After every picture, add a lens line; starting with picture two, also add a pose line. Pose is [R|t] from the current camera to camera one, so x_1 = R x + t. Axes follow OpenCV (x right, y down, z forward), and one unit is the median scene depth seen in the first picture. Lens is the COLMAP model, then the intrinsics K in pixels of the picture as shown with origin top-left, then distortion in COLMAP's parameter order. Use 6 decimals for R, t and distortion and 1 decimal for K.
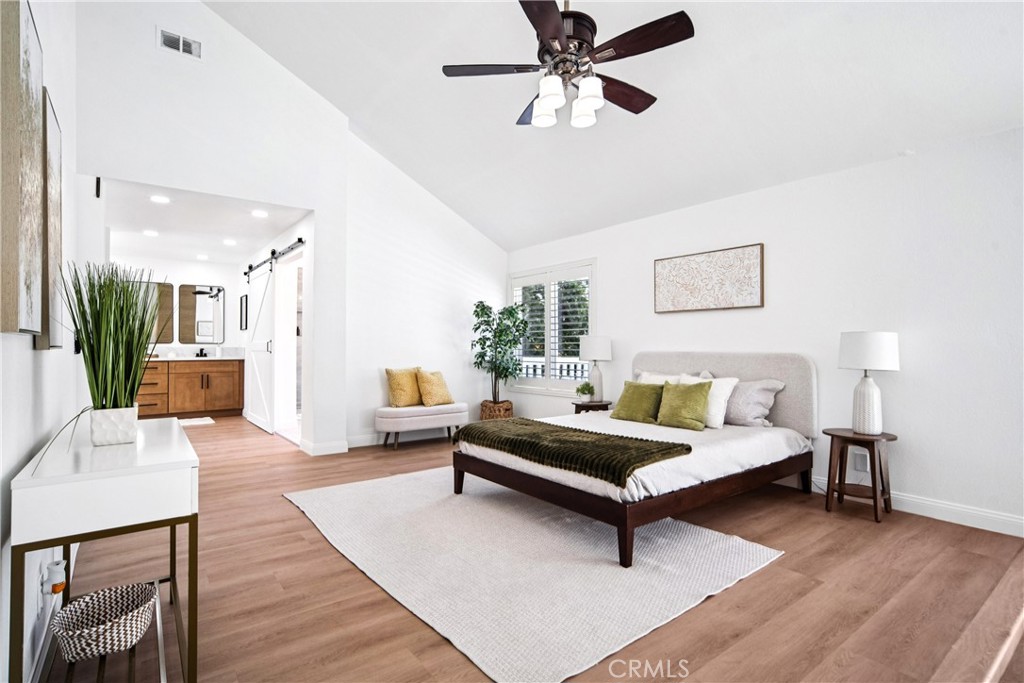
lens RADIAL K [[489.5, 0, 509.6], [0, 489.5, 348.9], [0, 0, 1]] dist [-0.016739, 0.007563]
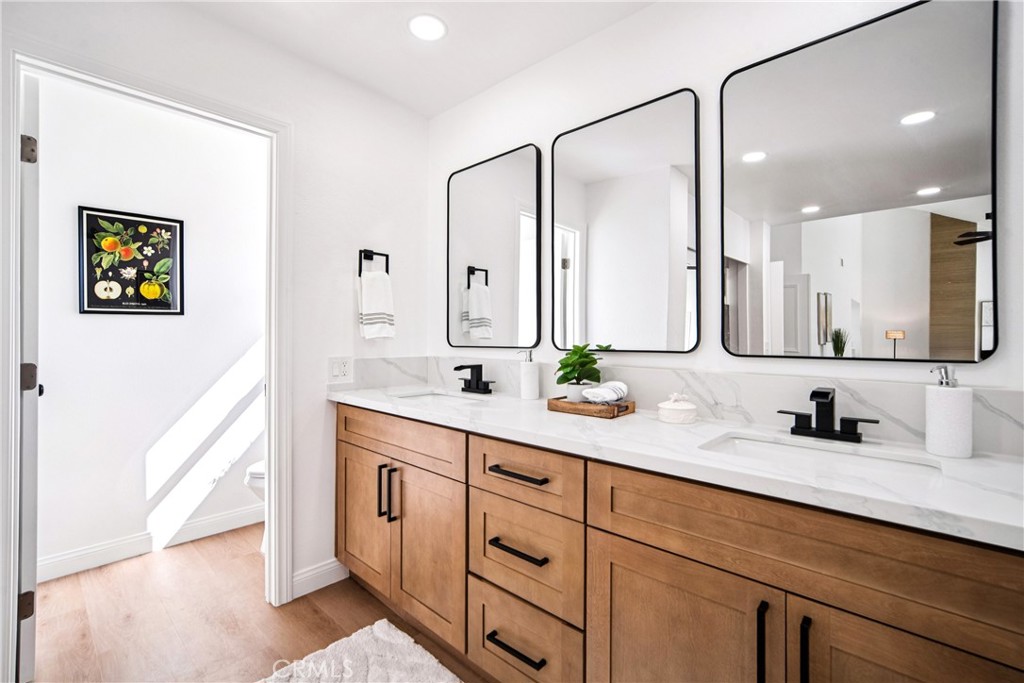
lens RADIAL K [[451.4, 0, 499.9], [0, 451.4, 329.2], [0, 0, 1]] dist [-0.002204, -0.000386]
pose [[0.157394, -0.009864, -0.987487, -0.685528], [-0.015860, 0.999796, -0.012515, -0.025398], [0.987409, 0.017631, 0.157205, 1.196347]]
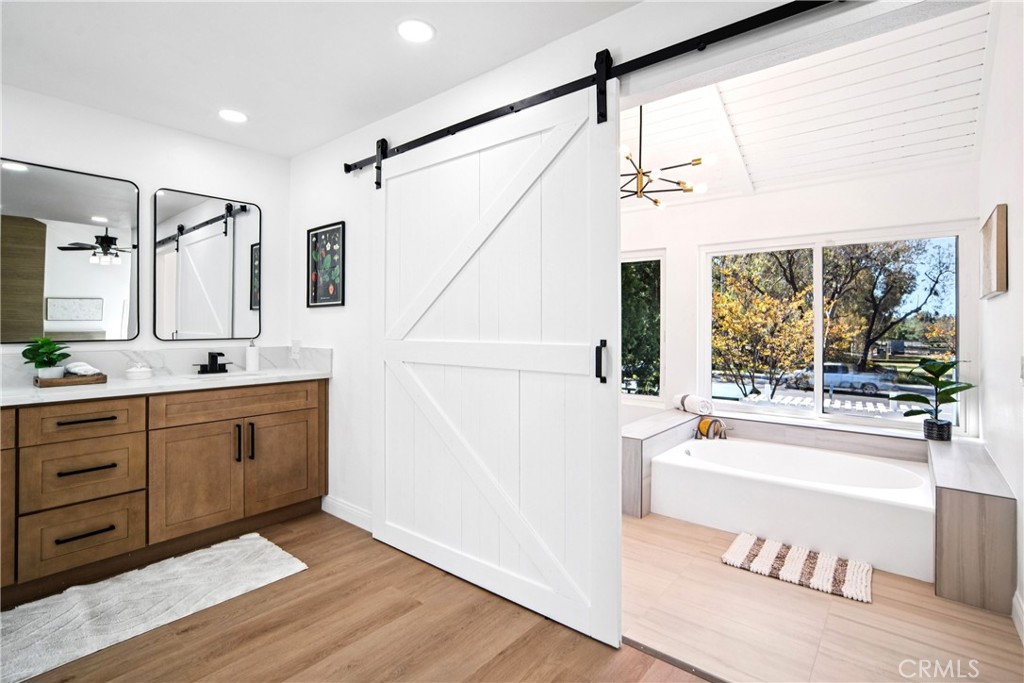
lens RADIAL K [[489.5, 0, 521.1], [0, 489.5, 329.1], [0, 0, 1]] dist [-0.016739, 0.007563]
pose [[0.969317, -0.001101, 0.245811, -0.674740], [0.003828, 0.999936, -0.010617, -0.020877], [-0.245784, 0.011232, 0.969260, 0.763598]]
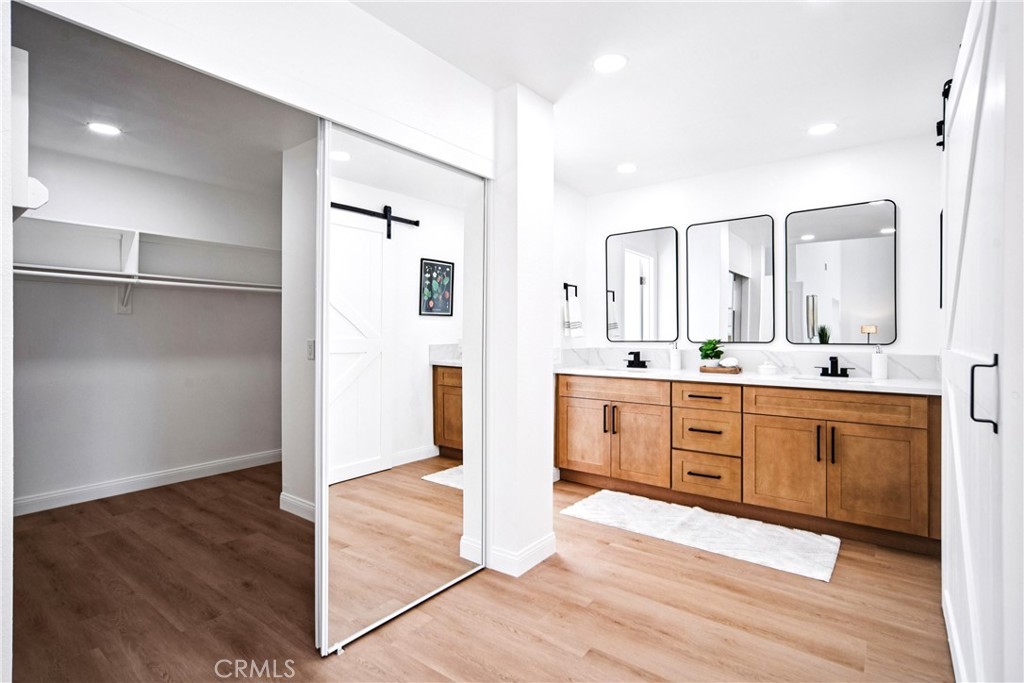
lens RADIAL K [[523.2, 0, 498.1], [0, 523.2, 326.1], [0, 0, 1]] dist [0.013884, -0.000102]
pose [[0.258643, -0.006183, -0.965953, -0.375537], [-0.009755, 0.999912, -0.009013, -0.028099], [0.965924, 0.011754, 0.258560, 0.838346]]
